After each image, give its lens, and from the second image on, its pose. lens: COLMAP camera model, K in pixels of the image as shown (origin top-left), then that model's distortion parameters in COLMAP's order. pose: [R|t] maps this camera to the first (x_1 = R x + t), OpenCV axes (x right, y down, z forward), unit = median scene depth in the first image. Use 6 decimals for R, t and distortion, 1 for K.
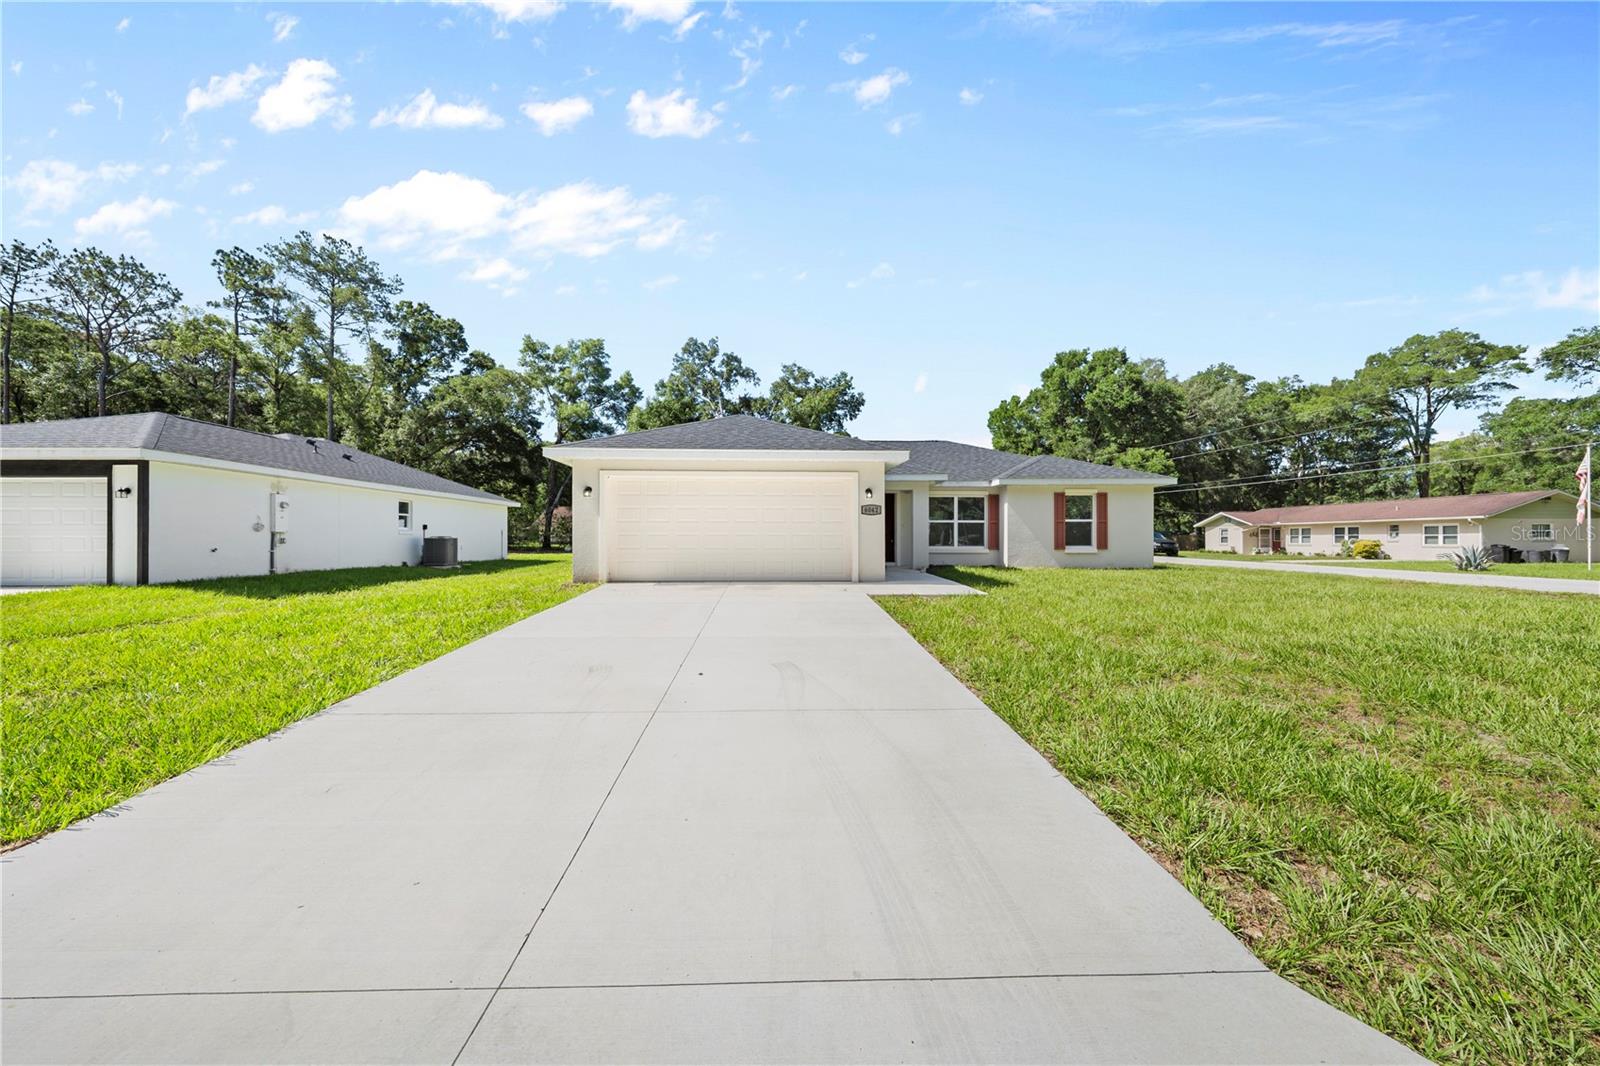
lens RADIAL K [[547.4, 0, 794.3], [0, 547.4, 543.0], [0, 0, 1]] dist [-0.000883, 0.000067]
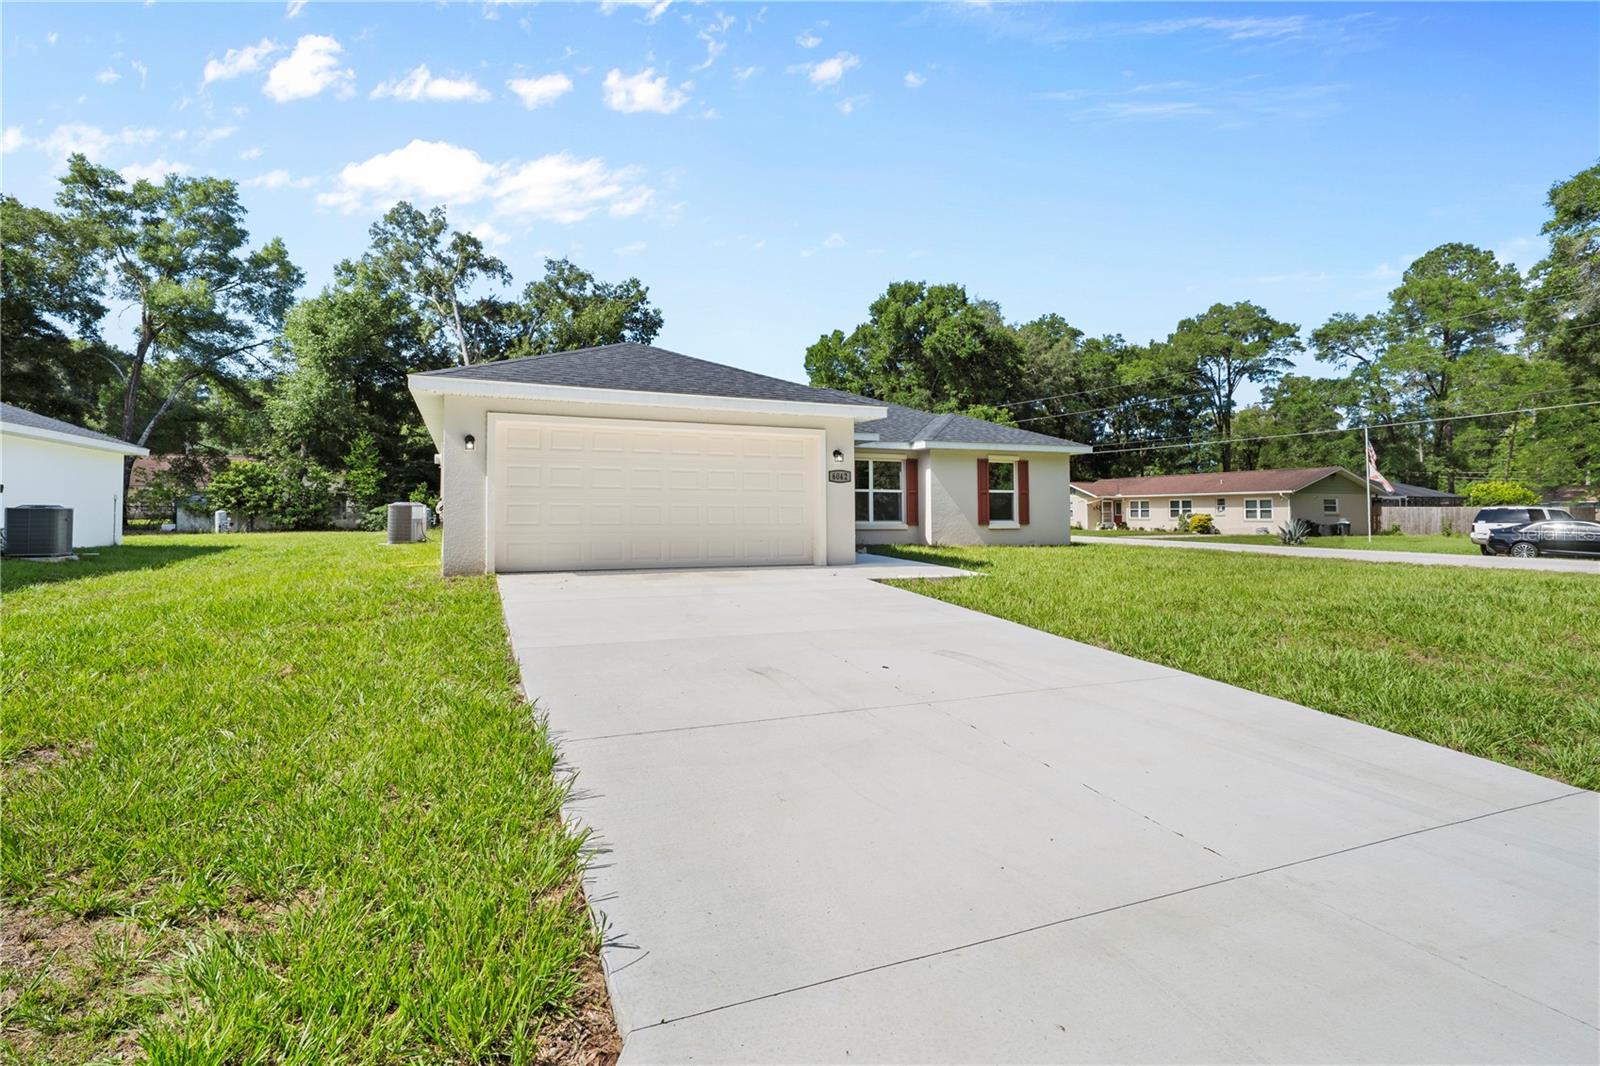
lens RADIAL K [[771.3, 0, 790.4], [0, 771.3, 490.9], [0, 0, 1]] dist [0.004328, 0.000358]
pose [[0.935406, 0.011875, 0.353376, -0.071992], [0.000186, 0.999419, -0.034076, 0.000033], [-0.353576, 0.031941, 0.934860, -0.009882]]
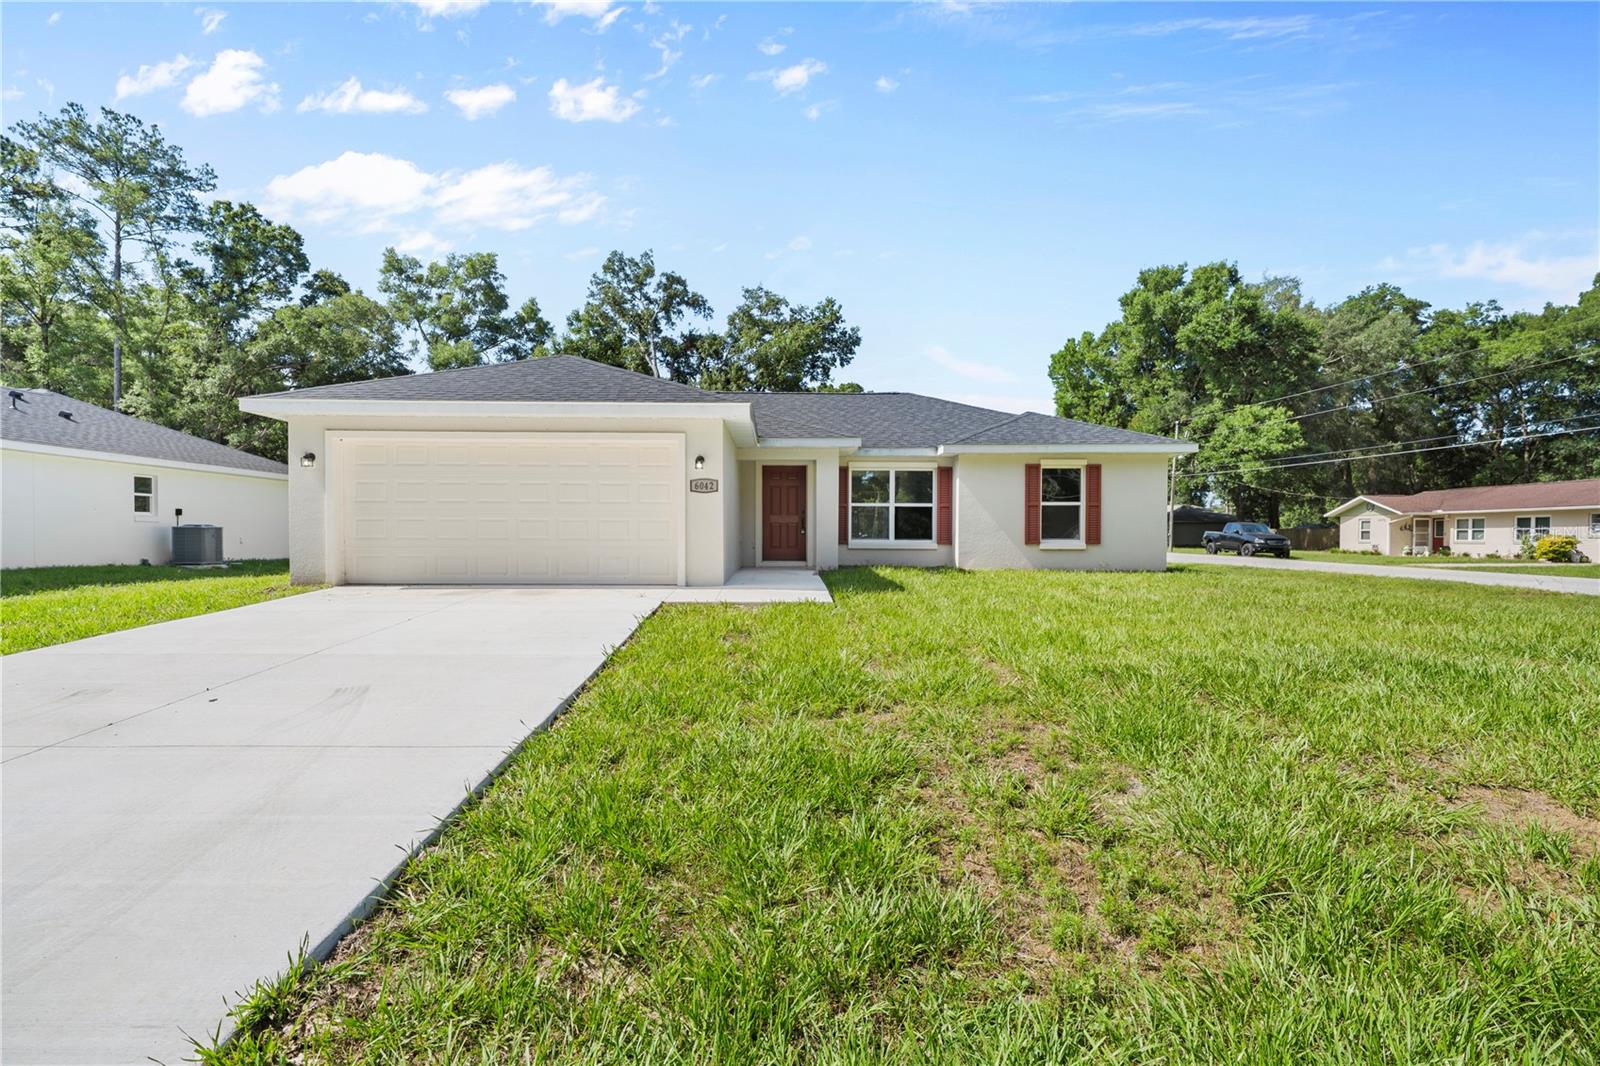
lens RADIAL K [[761.0, 0, 791.1], [0, 761.0, 554.2], [0, 0, 1]] dist [0.003513, 0.000454]
pose [[0.999783, 0.002989, -0.020602, 0.059719], [-0.002605, 0.999823, 0.018621, 0.002236], [0.020654, -0.018564, 0.999614, 0.001167]]
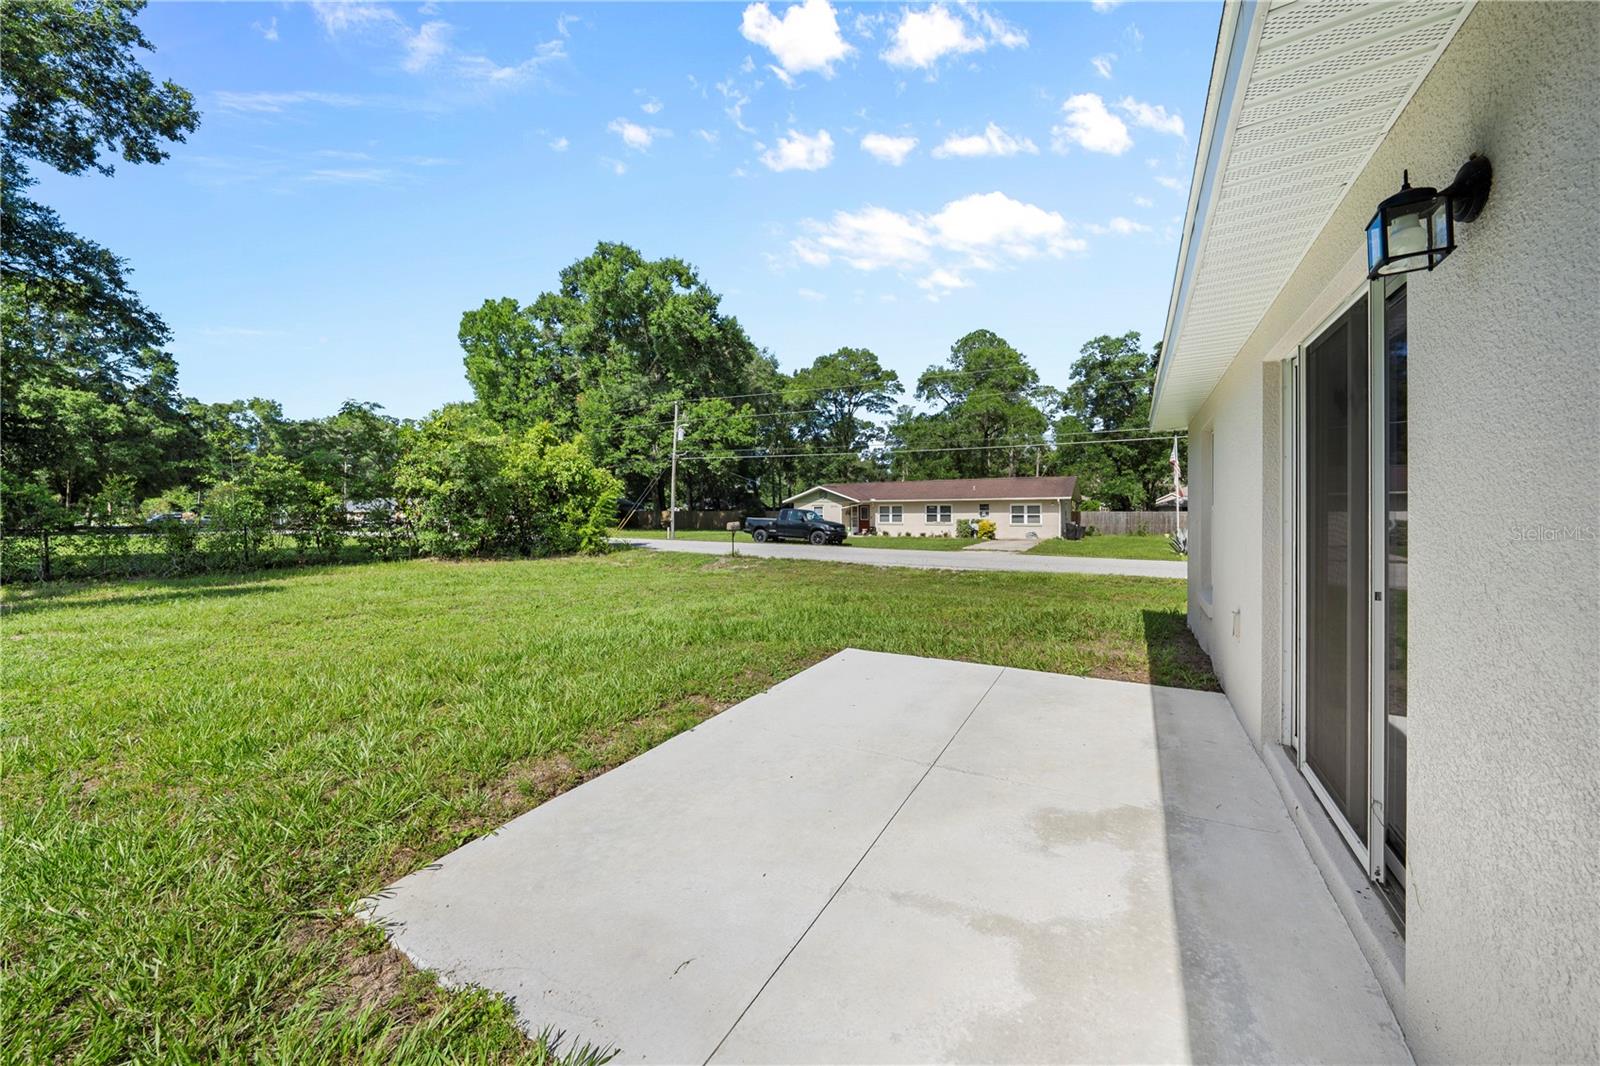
lens RADIAL K [[562.6, 0, 804.3], [0, 562.6, 514.3], [0, 0, 1]] dist [0.000610, 0.000249]
pose [[0.533956, -0.005706, 0.845493, 0.032970], [0.009138, 0.999958, 0.000977, -0.012286], [-0.845463, 0.007205, 0.533986, 0.499474]]
